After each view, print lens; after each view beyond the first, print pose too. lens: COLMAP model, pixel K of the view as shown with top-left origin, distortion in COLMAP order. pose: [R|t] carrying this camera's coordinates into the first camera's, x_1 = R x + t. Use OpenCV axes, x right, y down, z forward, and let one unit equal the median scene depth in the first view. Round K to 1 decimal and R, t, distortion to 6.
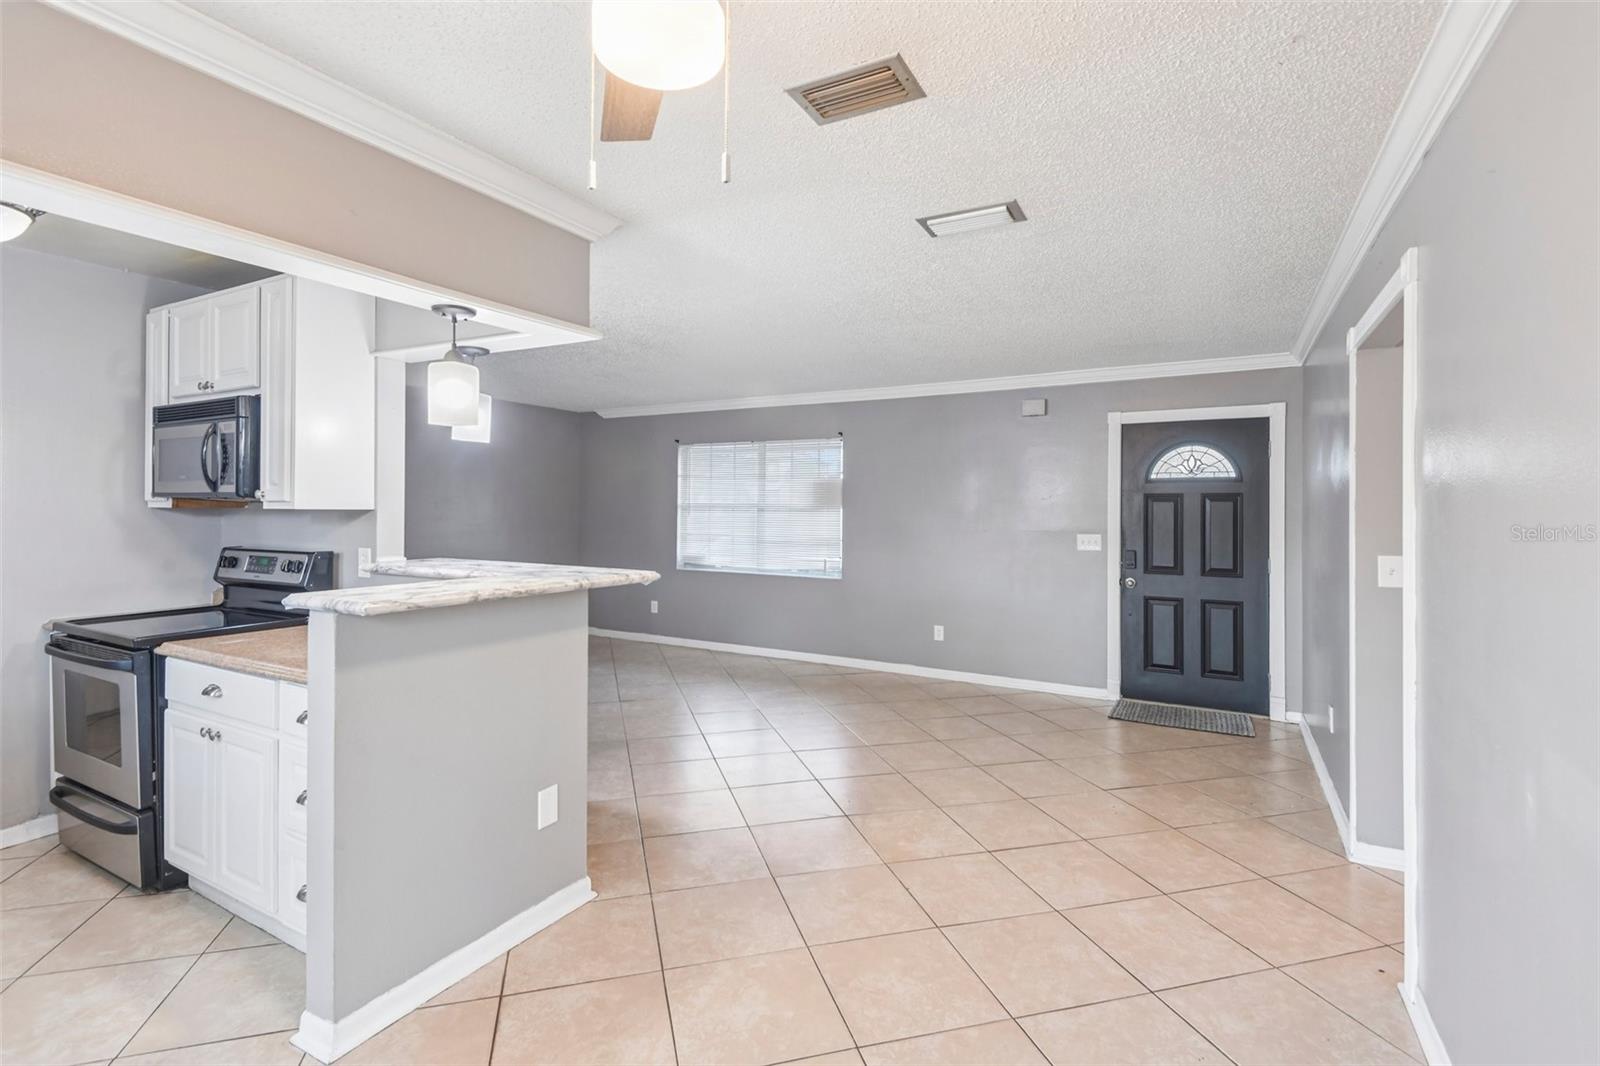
lens RADIAL K [[743.7, 0, 795.4], [0, 743.7, 509.1], [0, 0, 1]] dist [0.004440, -0.000241]
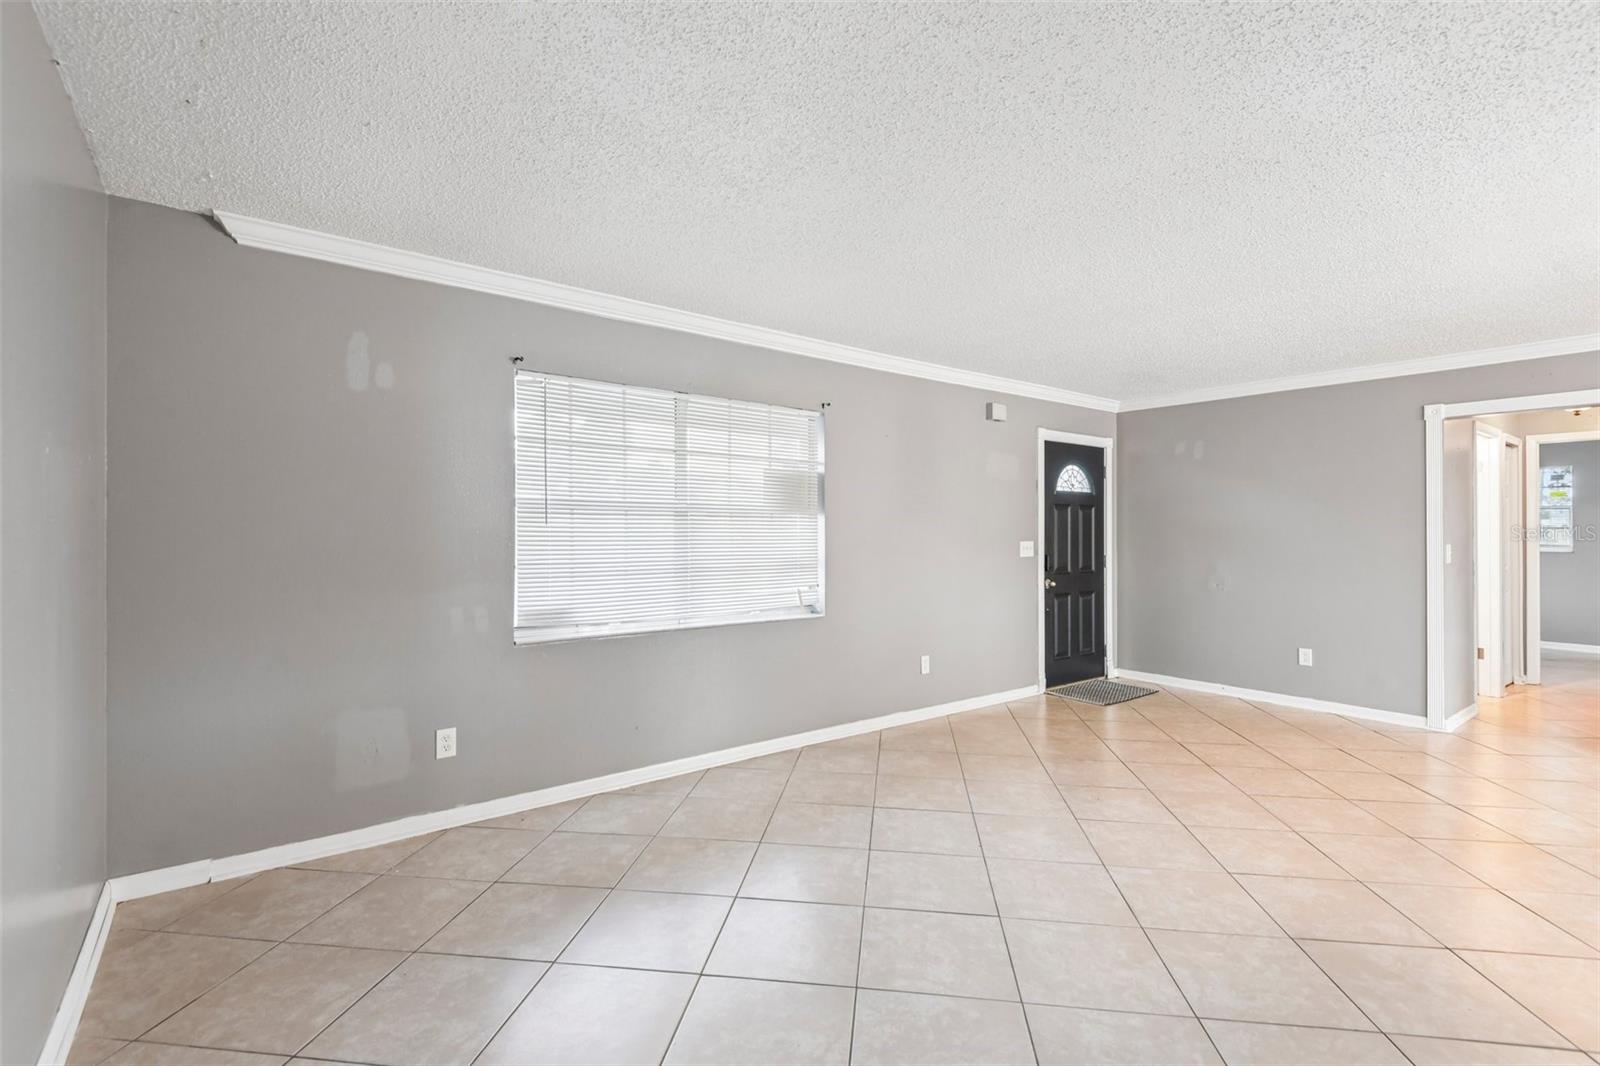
lens RADIAL K [[731.3, 0, 823.0], [0, 731.3, 525.6], [0, 0, 1]] dist [0.027507, -0.000152]
pose [[0.378146, -0.000316, 0.925746, -0.707013], [-0.001789, 0.999998, 0.001072, 0.011716], [-0.925744, -0.002061, 0.378145, 0.925835]]
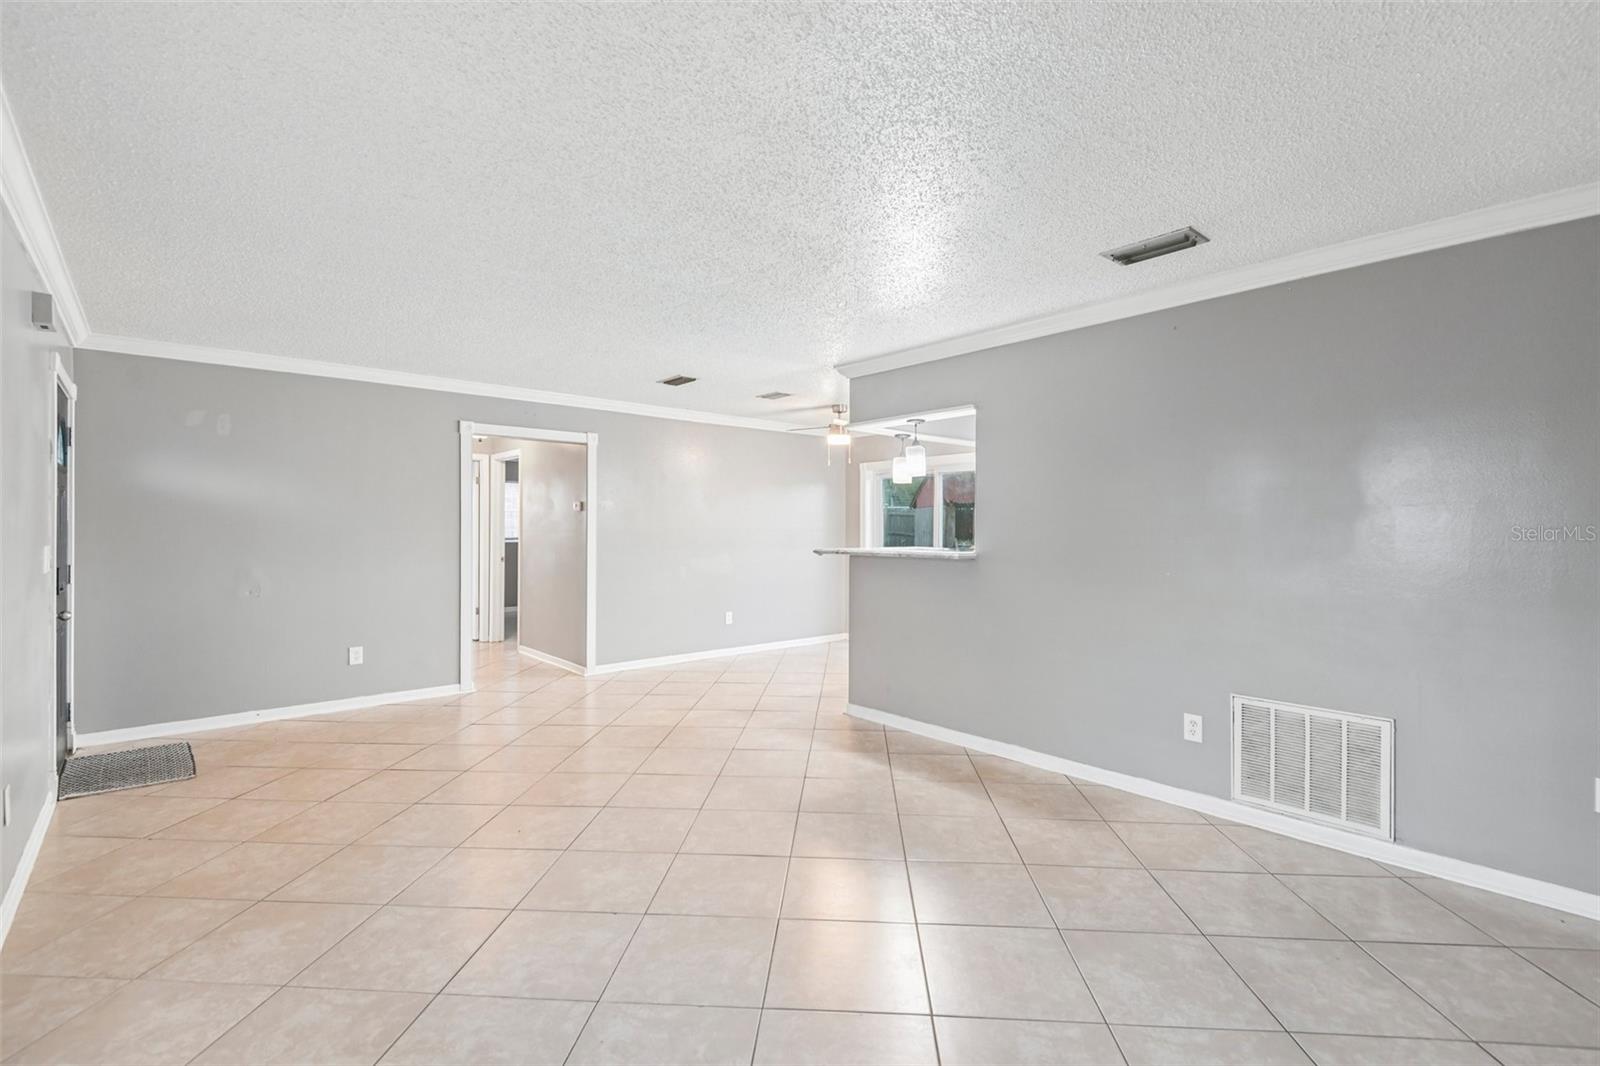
lens RADIAL K [[724.5, 0, 800.0], [0, 724.5, 533.0], [0, 0, 1]] dist [-0.000758, -0.000814]
pose [[-0.941114, -0.012098, 0.337873, -0.396432], [-0.009692, 0.999914, 0.008806, 0.013233], [-0.337951, 0.005013, -0.941150, 1.418555]]
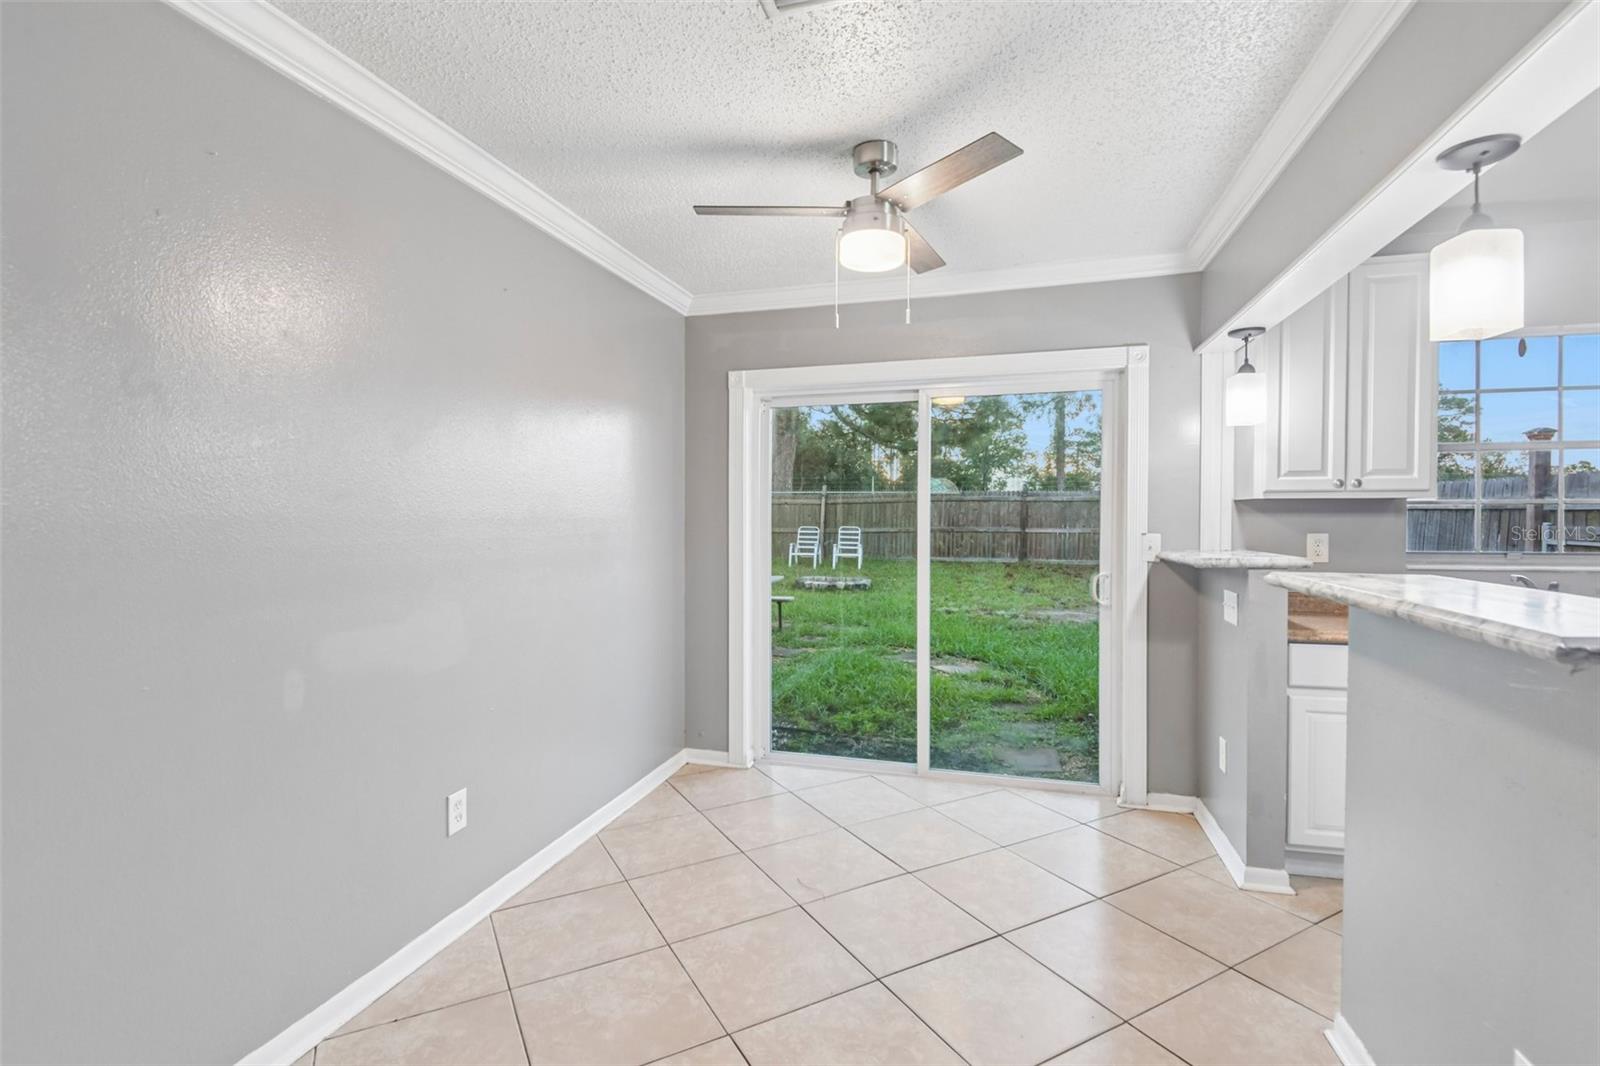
lens RADIAL K [[748.5, 0, 800.0], [0, 748.5, 533.0], [0, 0, 1]] dist [0.035310, -0.041097]
pose [[-0.972759, 0.004678, -0.231772, 0.104798], [0.000063, 0.999802, 0.019915, 0.016082], [0.231819, 0.019358, -0.972566, 0.630102]]
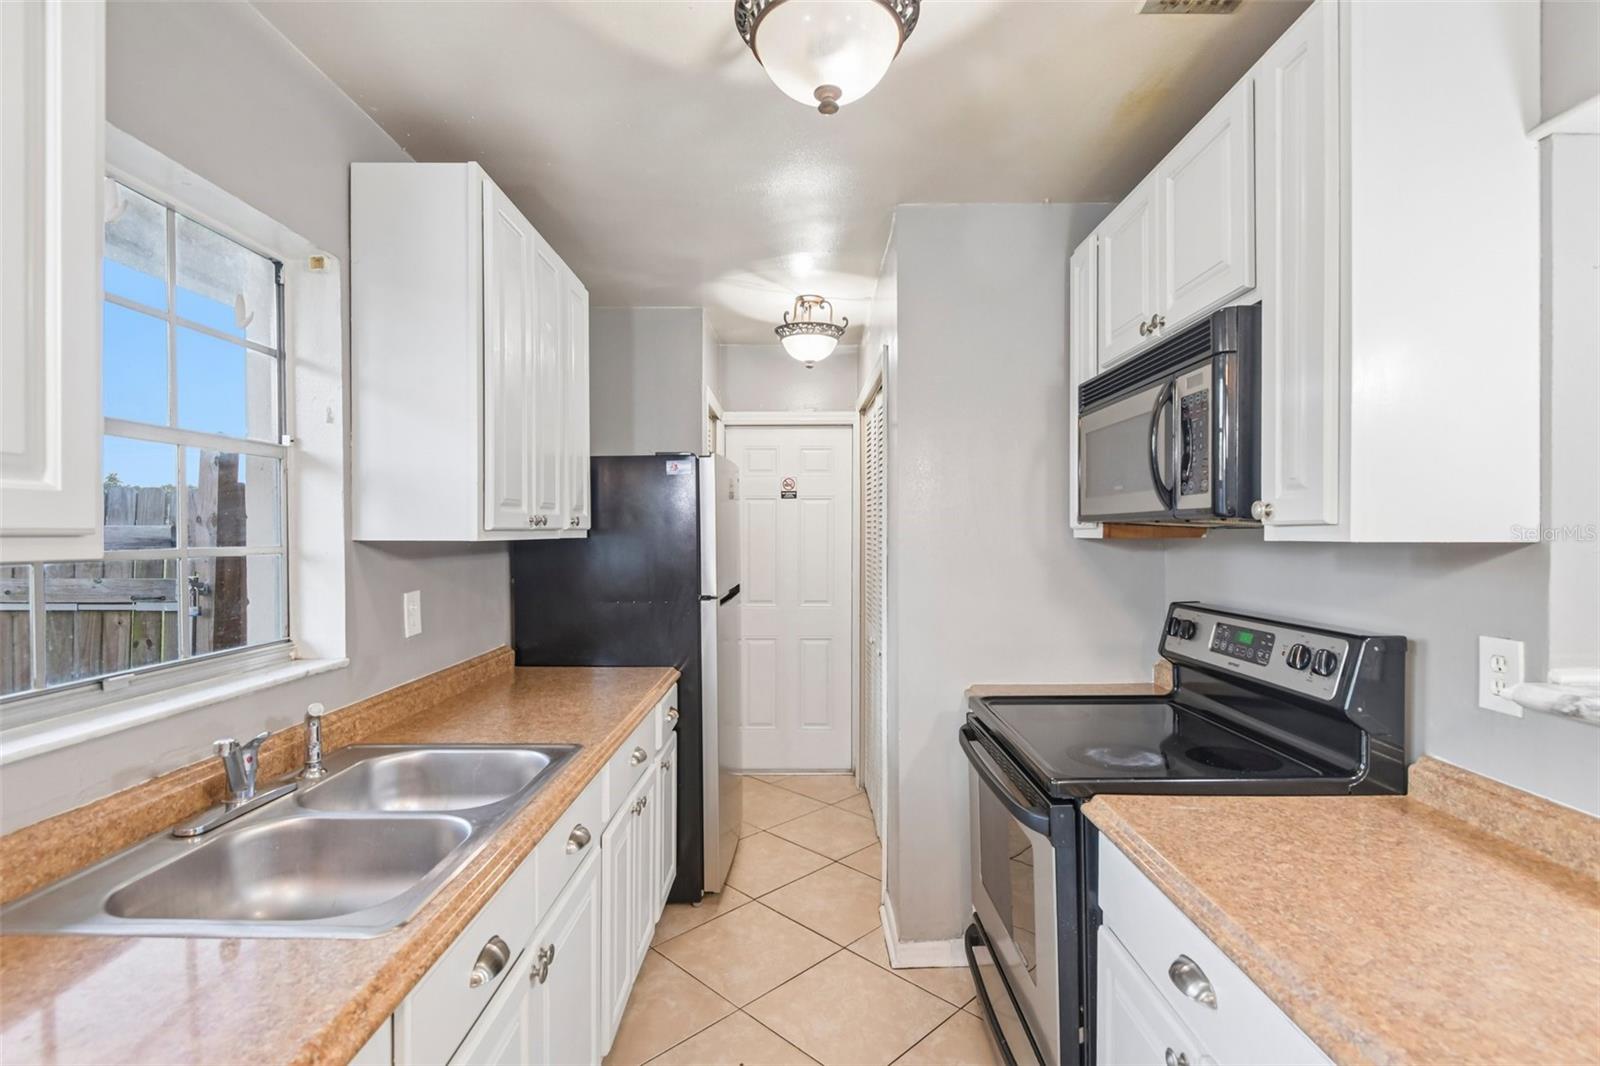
lens RADIAL K [[759.0, 0, 800.0], [0, 759.0, 533.0], [0, 0, 1]] dist [-0.001076, -0.001460]
pose [[0.484119, -0.004715, -0.874989, -0.235767], [0.002423, 0.999989, -0.004048, -0.002234], [0.874999, -0.000161, 0.484125, 0.275087]]
